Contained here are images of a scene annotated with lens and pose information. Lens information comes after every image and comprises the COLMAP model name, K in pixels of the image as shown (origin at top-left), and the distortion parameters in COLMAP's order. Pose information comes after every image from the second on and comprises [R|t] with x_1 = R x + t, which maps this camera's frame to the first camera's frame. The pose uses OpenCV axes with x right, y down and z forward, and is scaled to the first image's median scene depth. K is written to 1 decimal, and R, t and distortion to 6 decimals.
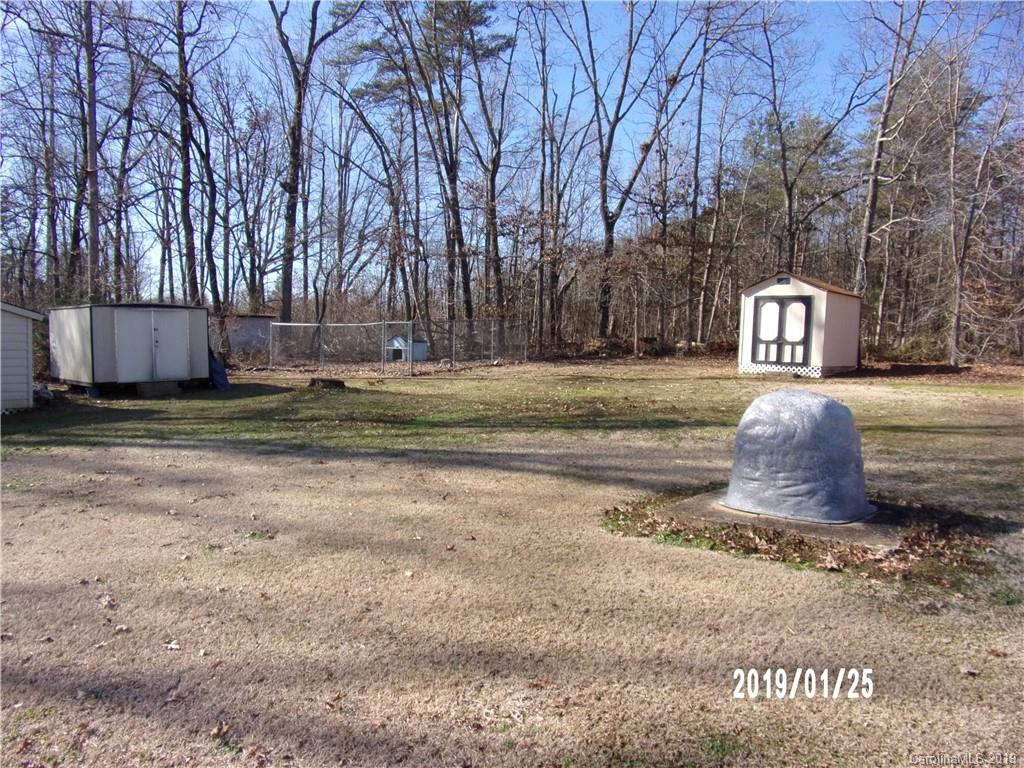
lens RADIAL K [[719.4, 0, 512.0], [0, 719.4, 384.0], [0, 0, 1]] dist [-0.050805, 0.001049]
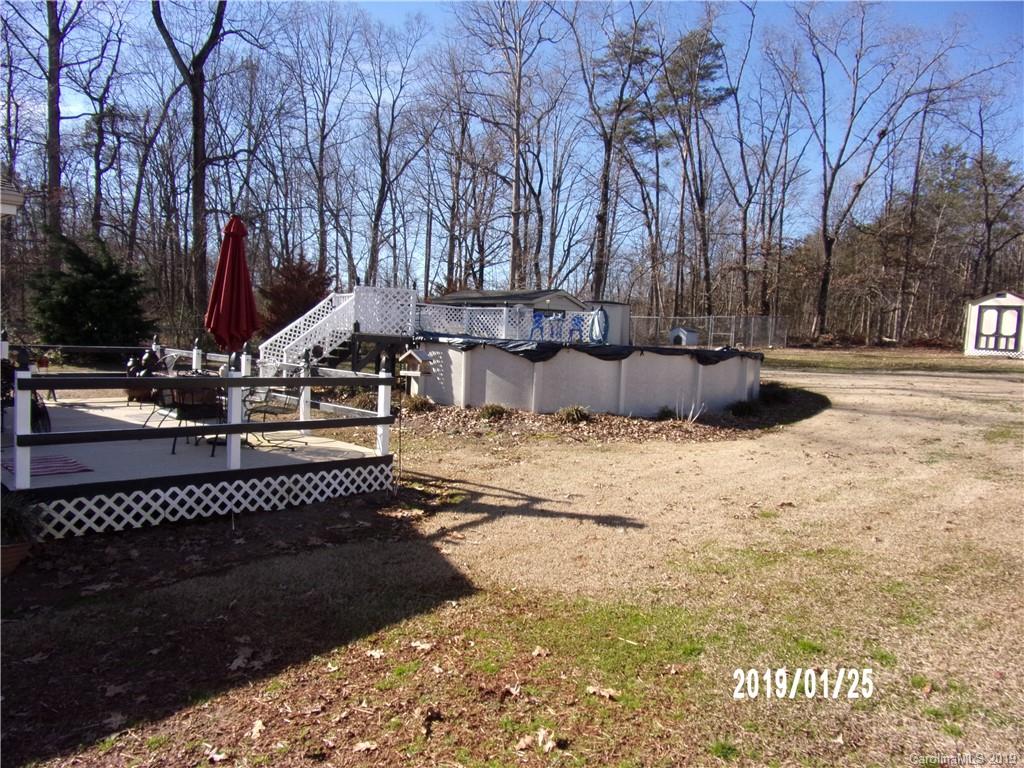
lens RADIAL K [[719.4, 0, 512.0], [0, 719.4, 384.0], [0, 0, 1]] dist [-0.050805, 0.001049]
pose [[0.987987, 0.043527, -0.148283, -0.406628], [-0.044505, 0.999004, -0.003284, 0.092036], [0.147992, 0.009844, 0.988940, -0.610298]]
